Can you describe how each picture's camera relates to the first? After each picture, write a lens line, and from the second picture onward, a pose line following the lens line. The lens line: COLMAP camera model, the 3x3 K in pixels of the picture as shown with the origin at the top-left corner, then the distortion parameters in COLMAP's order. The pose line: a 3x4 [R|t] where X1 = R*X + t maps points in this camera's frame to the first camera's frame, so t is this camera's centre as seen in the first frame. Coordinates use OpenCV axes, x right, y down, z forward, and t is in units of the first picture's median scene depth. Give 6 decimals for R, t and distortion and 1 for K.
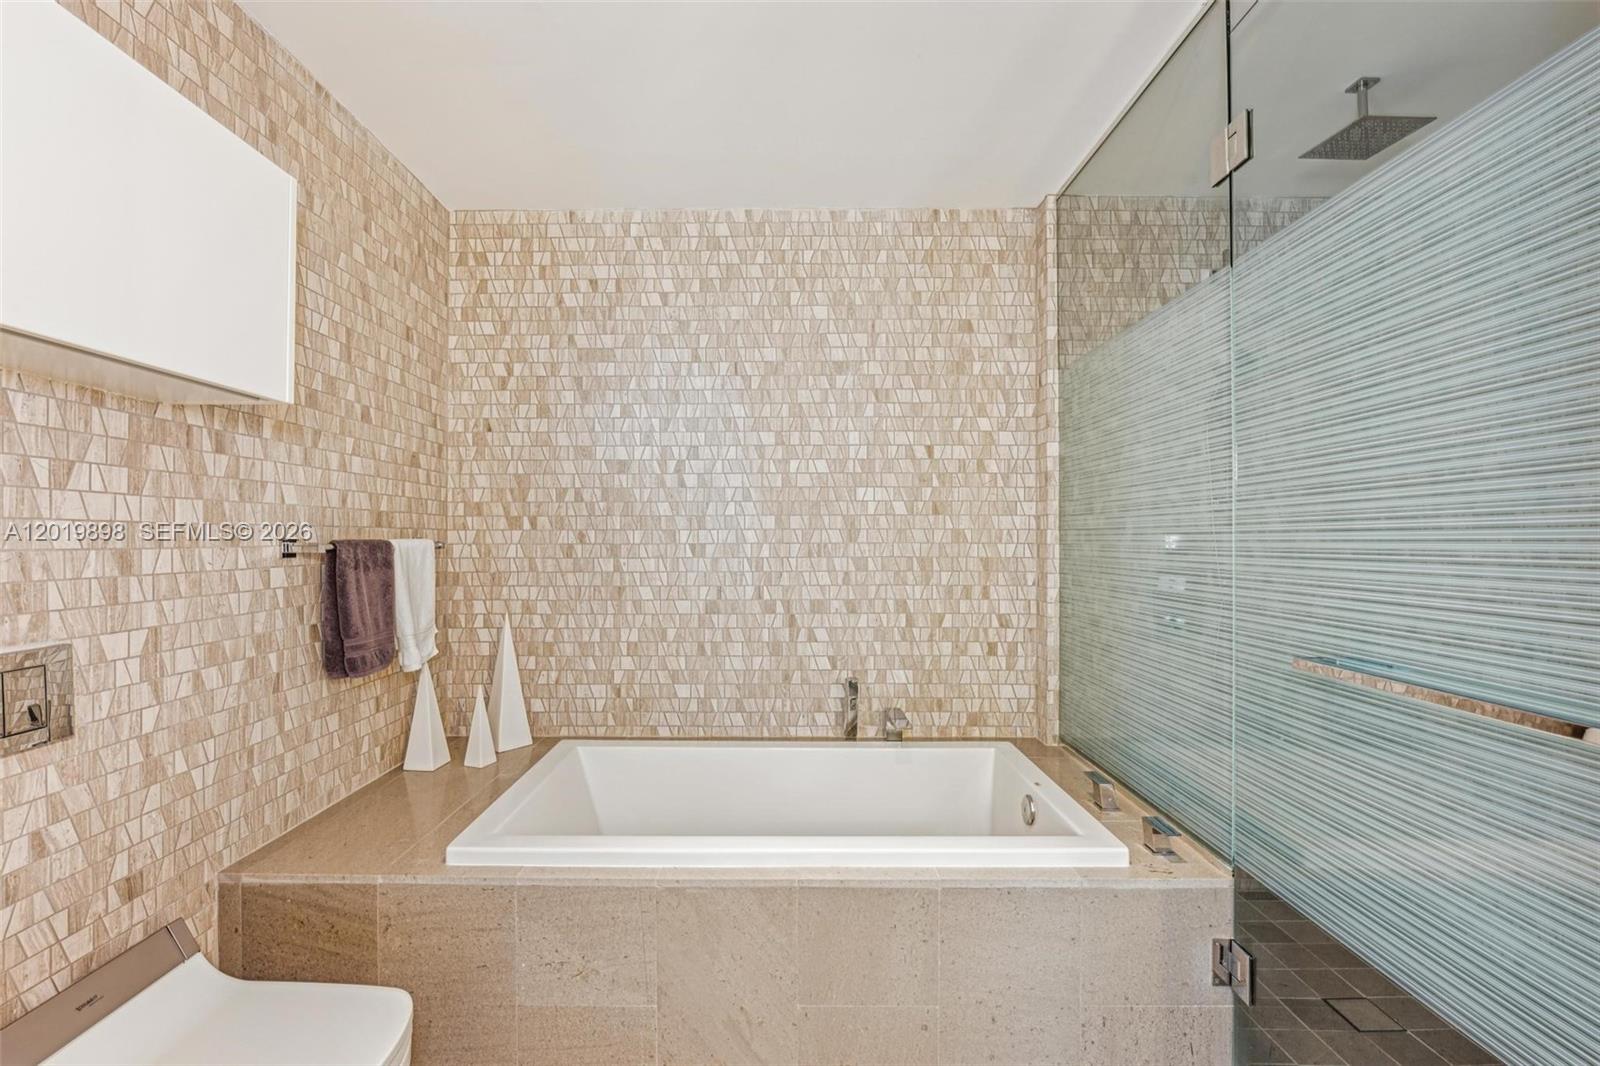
lens RADIAL K [[682.1, 0, 792.8], [0, 682.1, 538.8], [0, 0, 1]] dist [-0.012968, 0.000425]
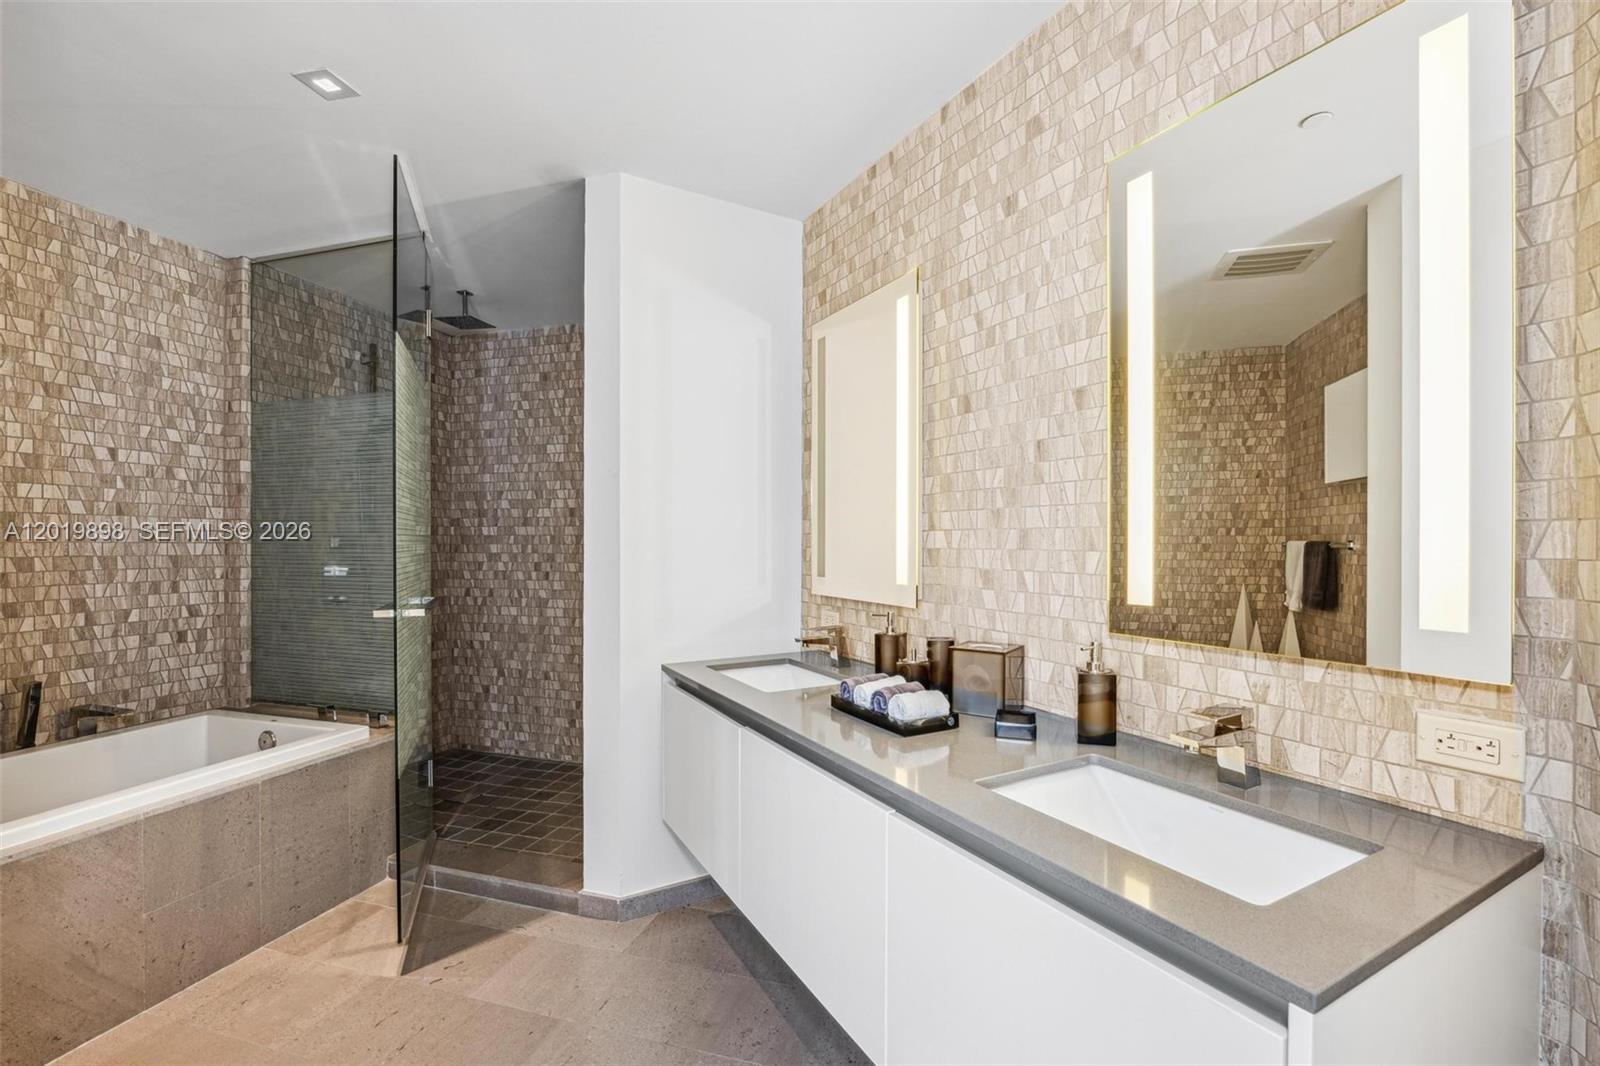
lens RADIAL K [[682.1, 0, 792.8], [0, 682.1, 538.8], [0, 0, 1]] dist [-0.012968, 0.000425]
pose [[0.284433, 0.006465, 0.958674, -0.485765], [-0.005466, 0.999972, -0.005121, 0.000287], [-0.958680, -0.003783, 0.284460, -0.281459]]
